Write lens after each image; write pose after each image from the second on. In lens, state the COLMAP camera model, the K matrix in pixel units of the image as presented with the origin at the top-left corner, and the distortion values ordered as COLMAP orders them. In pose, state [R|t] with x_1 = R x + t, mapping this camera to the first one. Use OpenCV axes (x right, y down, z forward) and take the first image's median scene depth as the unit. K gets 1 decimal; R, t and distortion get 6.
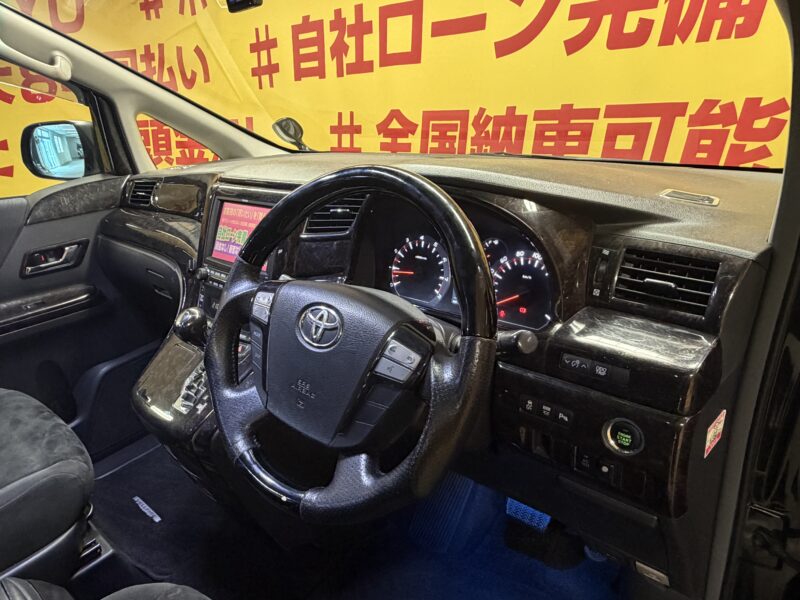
lens RADIAL K [[543.0, 0, 399.9], [0, 543.0, 299.5], [0, 0, 1]] dist [-0.004689, 0.001186]
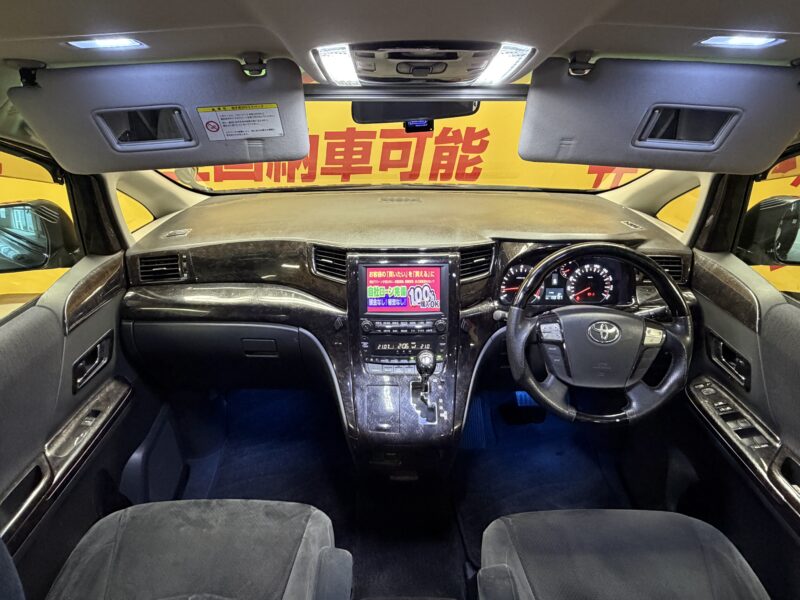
lens RADIAL K [[452.7, 0, 394.4], [0, 452.7, 296.7], [0, 0, 1]] dist [-0.002096, -0.000366]
pose [[0.748984, -0.259909, 0.609483, -0.499145], [0.199121, 0.965626, 0.167086, -0.147830], [-0.631960, -0.003783, 0.774992, 0.070386]]
